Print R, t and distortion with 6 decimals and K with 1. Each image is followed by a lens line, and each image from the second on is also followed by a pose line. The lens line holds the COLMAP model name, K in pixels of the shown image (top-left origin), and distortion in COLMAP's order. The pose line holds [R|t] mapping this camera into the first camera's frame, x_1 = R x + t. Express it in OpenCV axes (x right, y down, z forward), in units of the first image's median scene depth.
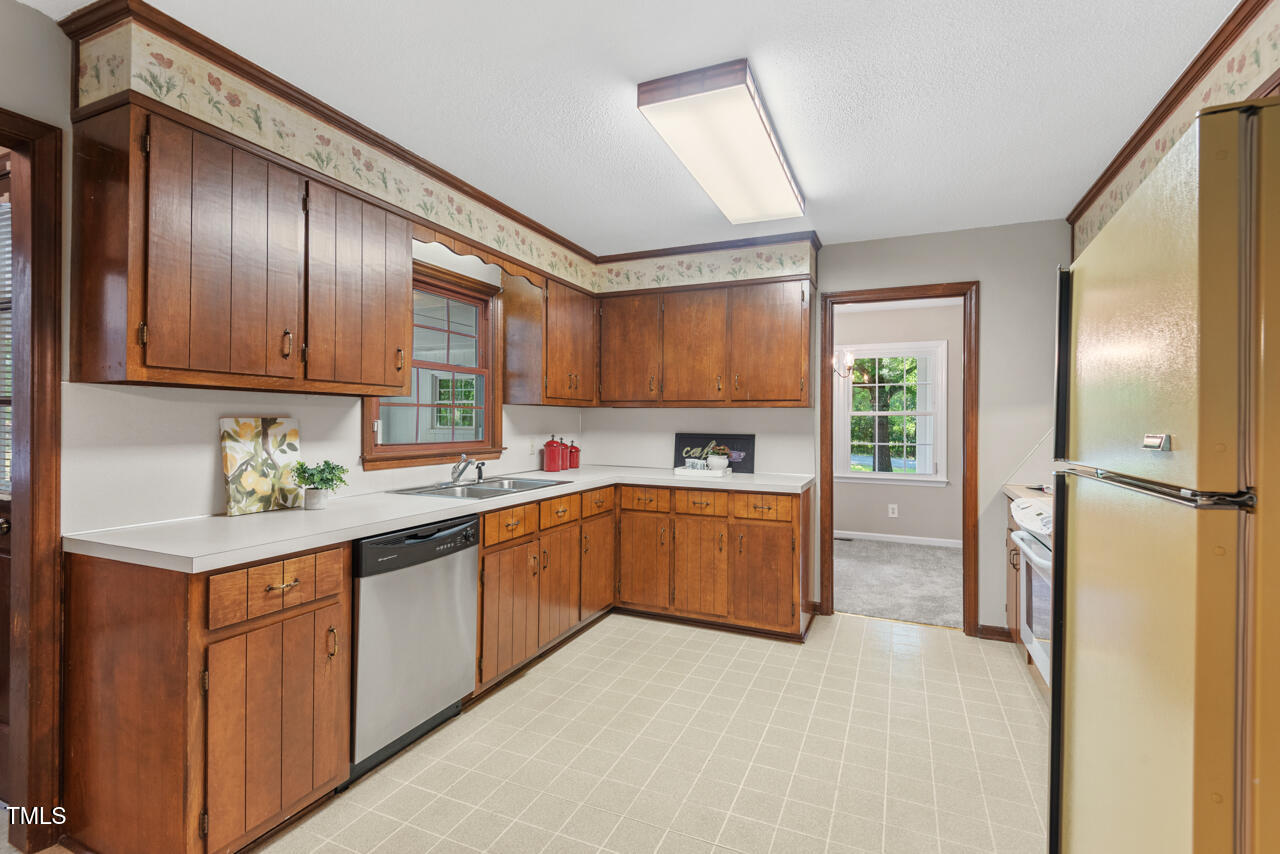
lens RADIAL K [[577.8, 0, 645.2], [0, 577.8, 423.2], [0, 0, 1]] dist [0.030867, -0.000341]
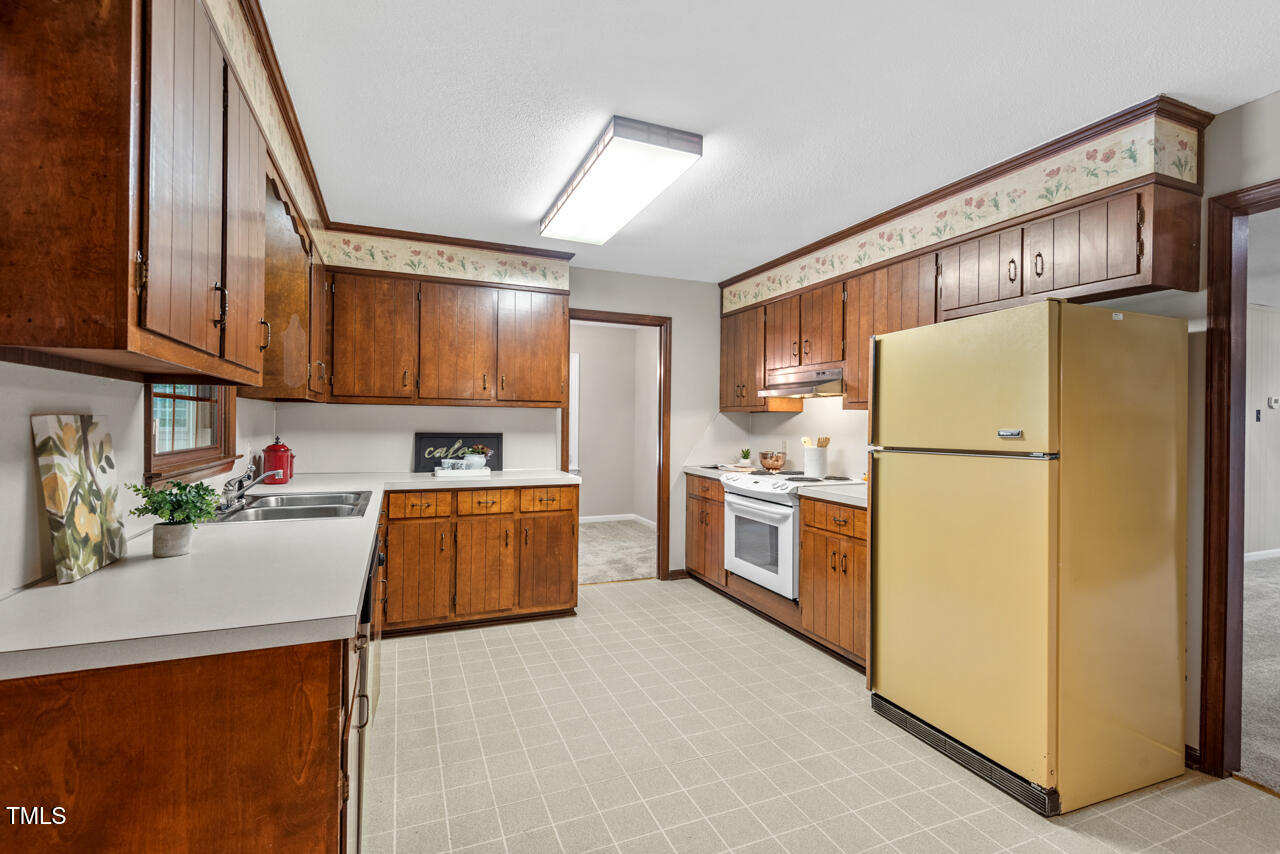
lens RADIAL K [[577.8, 0, 645.2], [0, 577.8, 423.2], [0, 0, 1]] dist [0.030867, -0.000341]
pose [[0.697630, 0.000199, 0.716458, -0.422291], [-0.003982, 0.999986, 0.003600, -0.003004], [-0.716447, -0.005365, 0.697621, 0.103105]]
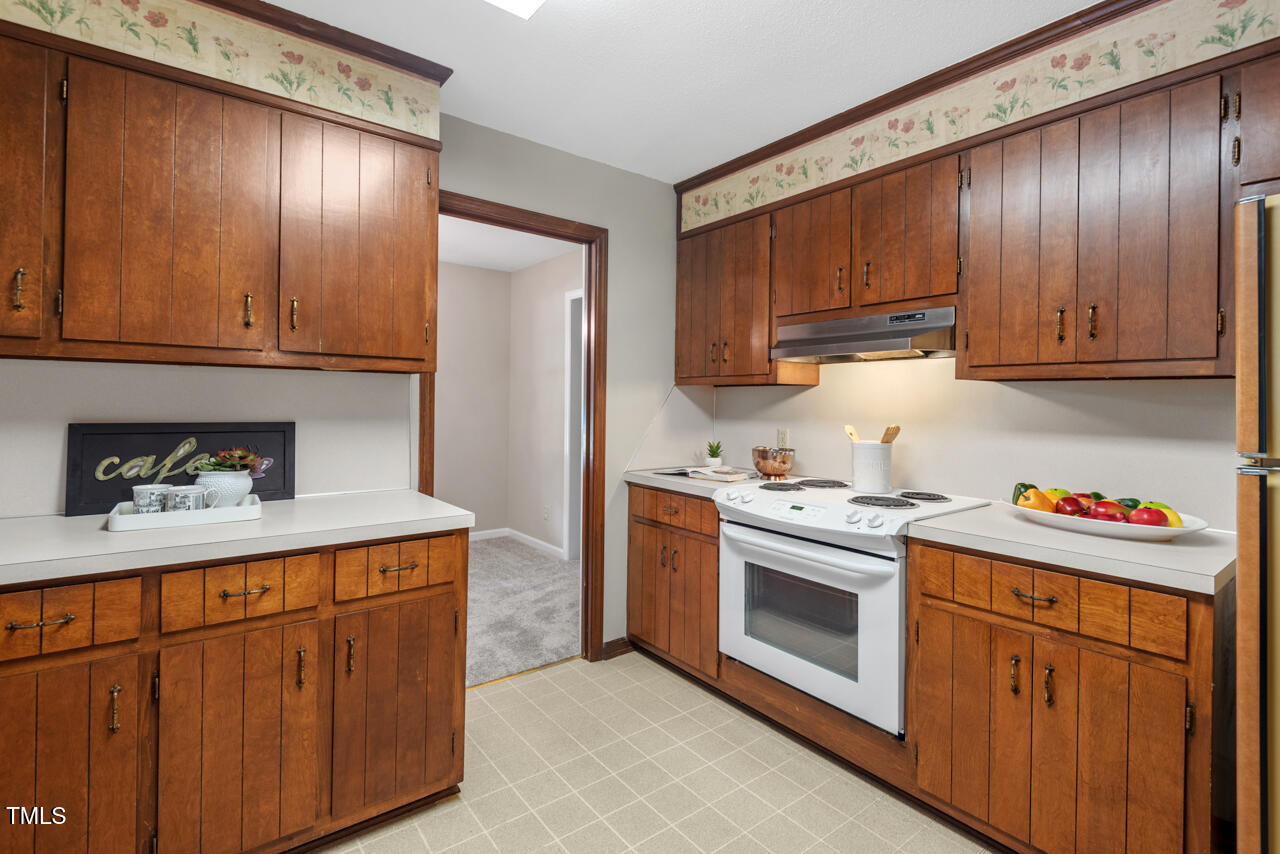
lens RADIAL K [[595.0, 0, 641.4], [0, 595.0, 402.9], [0, 0, 1]] dist [0.031981, -0.019964]
pose [[0.489441, -0.000052, 0.872036, -0.139556], [-0.005952, 0.999977, 0.003401, -0.000874], [-0.872016, -0.006855, 0.489429, 0.529662]]
